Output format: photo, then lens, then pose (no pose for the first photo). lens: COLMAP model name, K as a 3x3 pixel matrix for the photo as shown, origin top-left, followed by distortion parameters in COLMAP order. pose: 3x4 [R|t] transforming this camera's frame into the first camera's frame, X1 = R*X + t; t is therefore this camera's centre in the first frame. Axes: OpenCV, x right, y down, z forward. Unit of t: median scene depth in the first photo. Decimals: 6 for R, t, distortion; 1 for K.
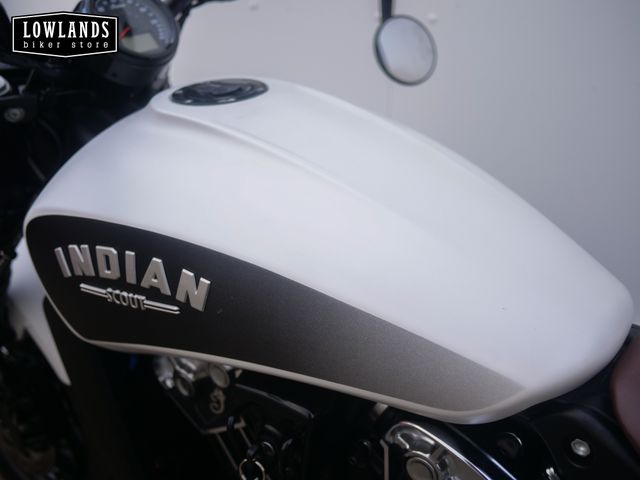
lens RADIAL K [[738.0, 0, 320.0], [0, 738.0, 240.0], [0, 0, 1]] dist [-0.013548, 0.001119]
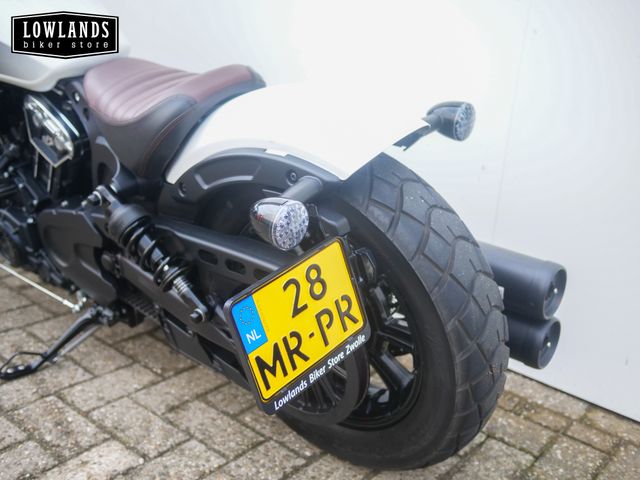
lens RADIAL K [[738.0, 0, 320.0], [0, 738.0, 240.0], [0, 0, 1]] dist [-0.013548, 0.001119]
pose [[0.998215, 0.053098, -0.027334, 1.119973], [-0.050419, 0.994592, 0.090801, 0.437641], [0.032008, -0.089260, 0.995494, -1.334899]]
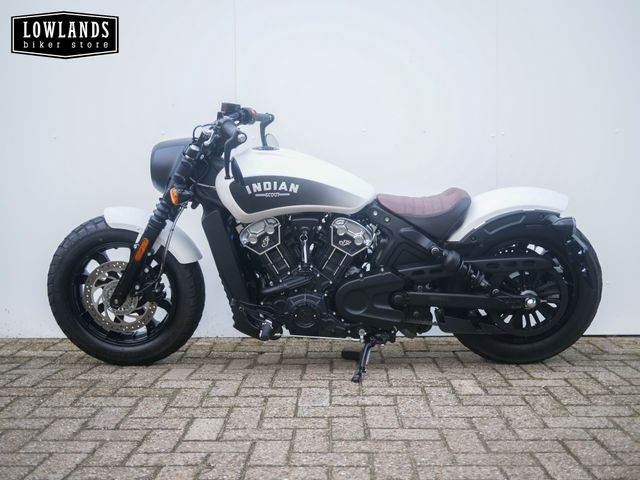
lens RADIAL K [[738.0, 0, 320.0], [0, 738.0, 240.0], [0, 0, 1]] dist [-0.013548, 0.001119]
pose [[0.811473, -0.065805, 0.580673, -2.416410], [0.179831, 0.973543, -0.140981, 0.936251], [-0.556033, 0.218825, 0.801837, -2.305629]]
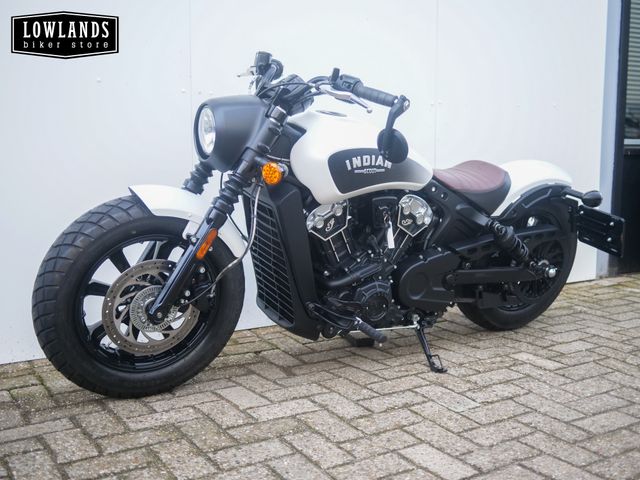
lens RADIAL K [[738.0, 0, 320.0], [0, 738.0, 240.0], [0, 0, 1]] dist [-0.013548, 0.001119]
pose [[0.345835, -0.141108, 0.927624, -3.565959], [0.246570, 0.967548, 0.055255, 0.143993], [-0.905318, 0.209616, 0.369405, 0.034209]]
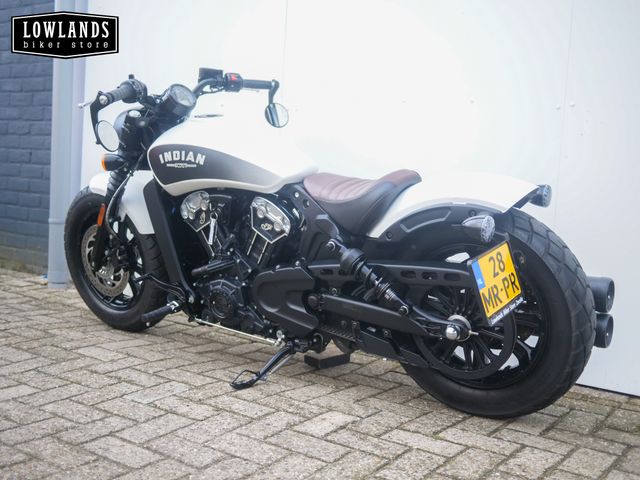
lens RADIAL K [[738.0, 0, 320.0], [0, 738.0, 240.0], [0, 0, 1]] dist [-0.013548, 0.001119]
pose [[0.998812, 0.025570, 0.041488, 0.279818], [-0.017797, 0.983882, -0.177931, 1.084862], [-0.045369, 0.176981, 0.983168, -2.551472]]
